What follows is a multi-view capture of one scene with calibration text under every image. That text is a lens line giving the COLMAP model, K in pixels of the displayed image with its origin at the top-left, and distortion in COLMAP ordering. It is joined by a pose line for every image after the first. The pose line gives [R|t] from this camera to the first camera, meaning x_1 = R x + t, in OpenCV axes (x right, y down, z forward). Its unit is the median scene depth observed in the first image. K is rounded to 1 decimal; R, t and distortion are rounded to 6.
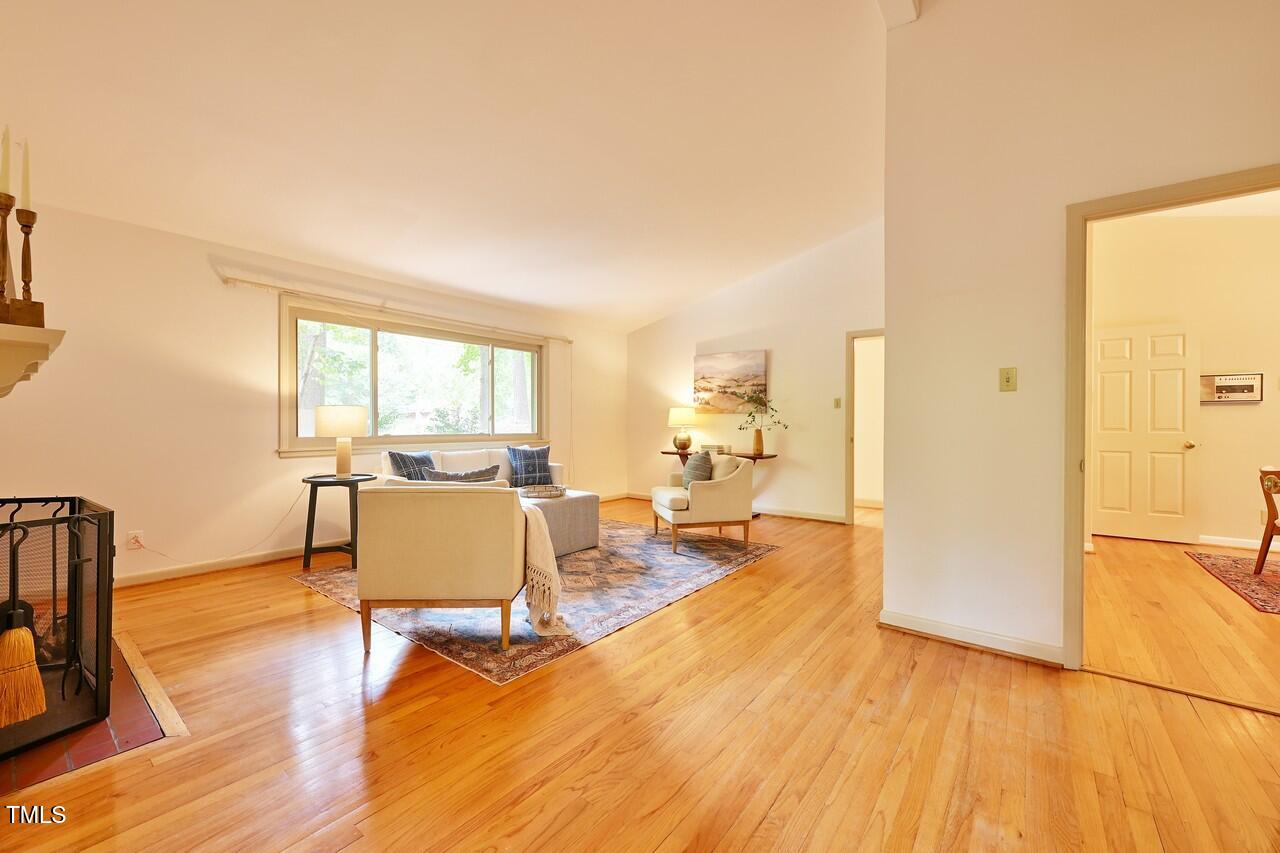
lens RADIAL K [[501.8, 0, 640.0], [0, 501.8, 426.5], [0, 0, 1]] dist [0.000609, -0.000096]
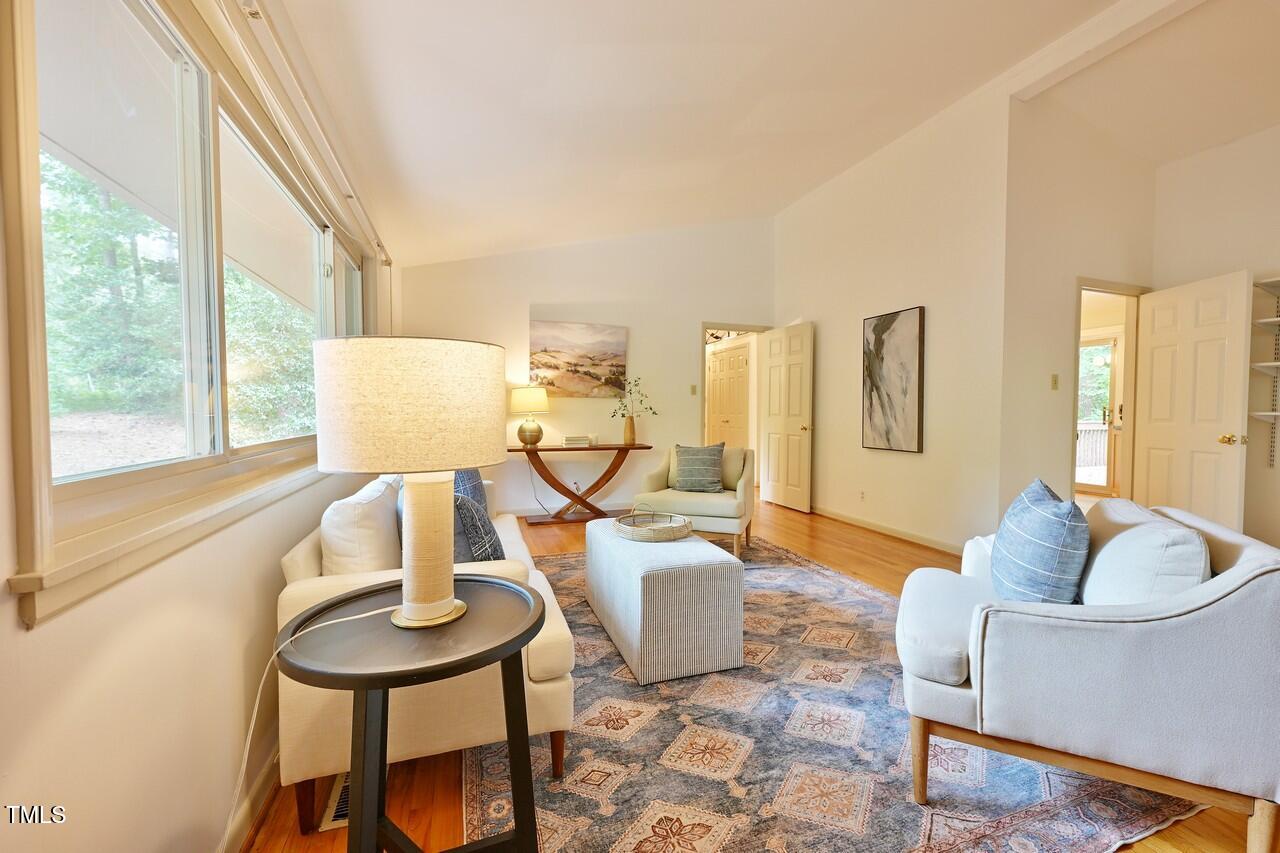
lens RADIAL K [[501.8, 0, 640.0], [0, 501.8, 426.5], [0, 0, 1]] dist [0.000609, -0.000096]
pose [[0.543080, -0.029326, 0.839169, -0.477552], [0.003098, 0.999453, 0.032923, -0.004971], [-0.839675, -0.015280, 0.542874, 0.479619]]
